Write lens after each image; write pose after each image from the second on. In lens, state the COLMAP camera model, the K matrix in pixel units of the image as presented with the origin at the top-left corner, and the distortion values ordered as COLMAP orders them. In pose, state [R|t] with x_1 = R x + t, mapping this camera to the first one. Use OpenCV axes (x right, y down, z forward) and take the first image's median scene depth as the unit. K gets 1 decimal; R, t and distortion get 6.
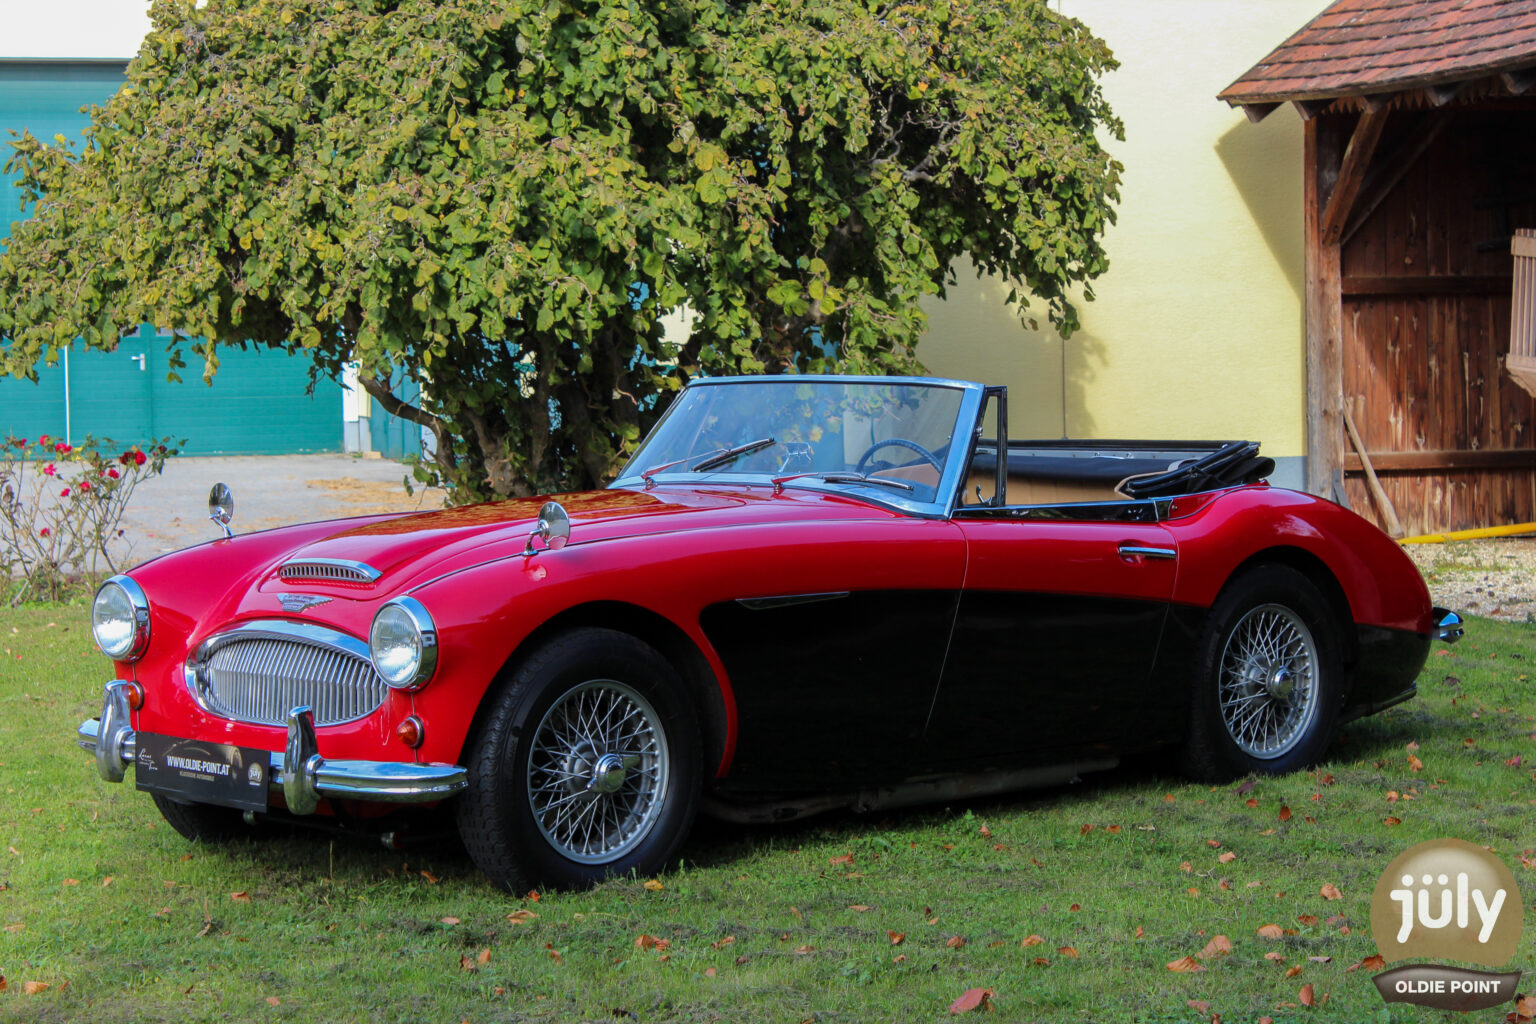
lens RADIAL K [[3666.3, 0, 768.2], [0, 3666.3, 518.2], [0, 0, 1]] dist [0.101243, 0.000000]
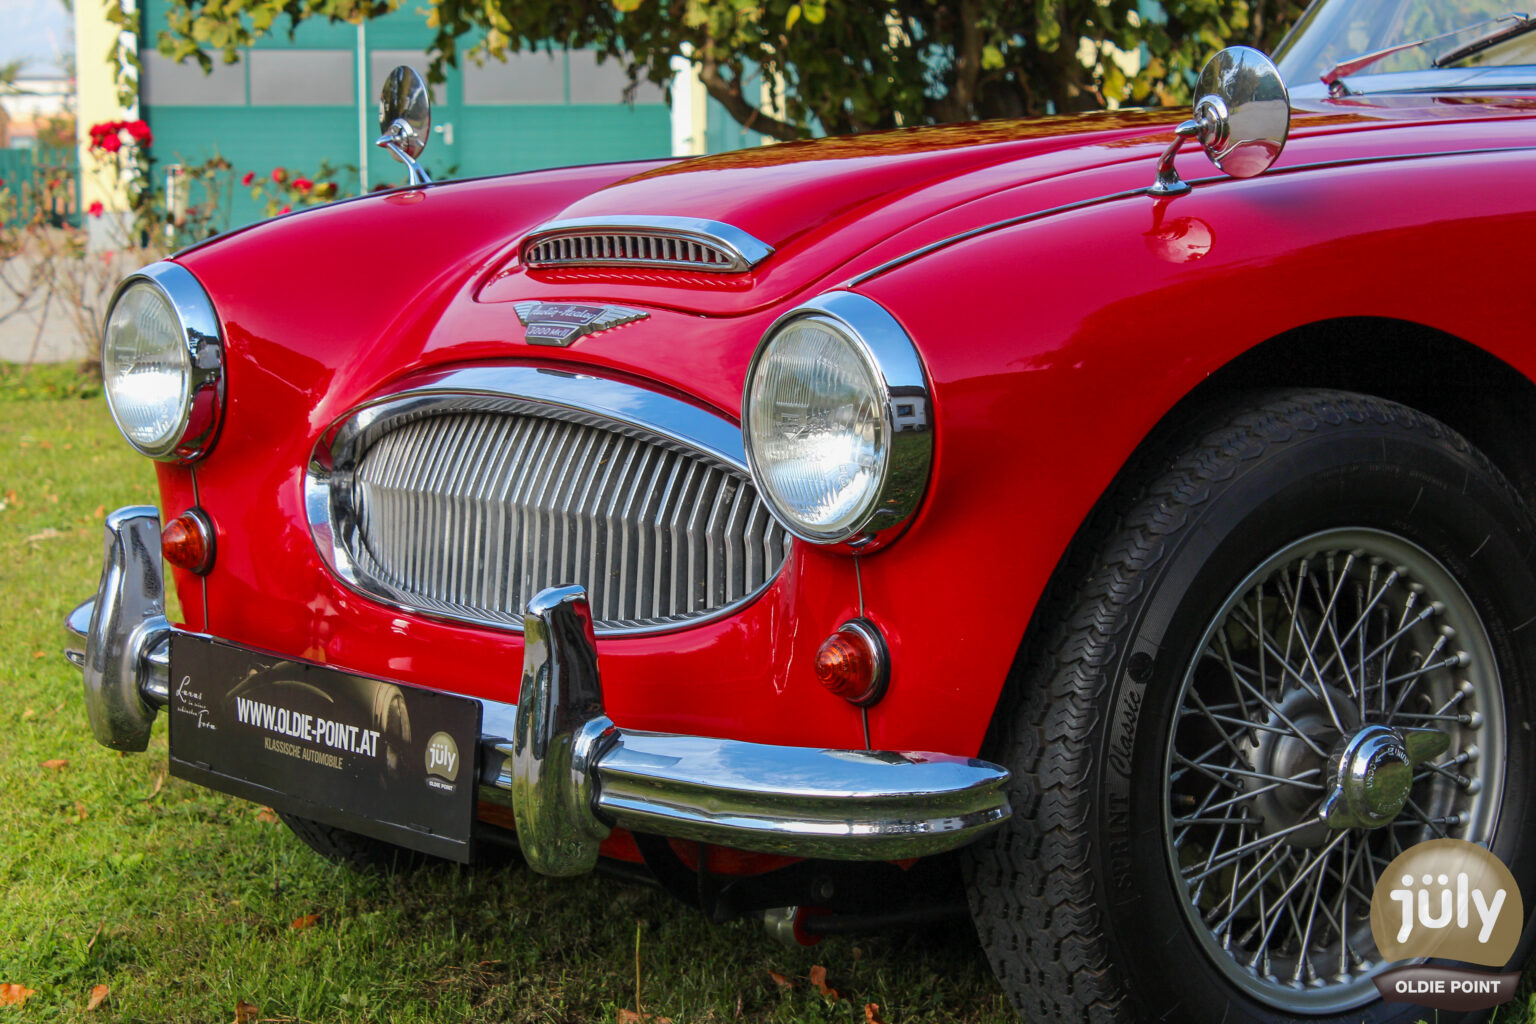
lens RADIAL K [[3666.3, 0, 770.2], [0, 3666.3, 506.7], [0, 0, 1]] dist [0.101243, 0.000000]
pose [[0.996052, 0.015887, -0.087341, -0.070968], [-0.011895, 0.998868, 0.046049, 0.024783], [0.087974, -0.044828, 0.995114, 0.609697]]
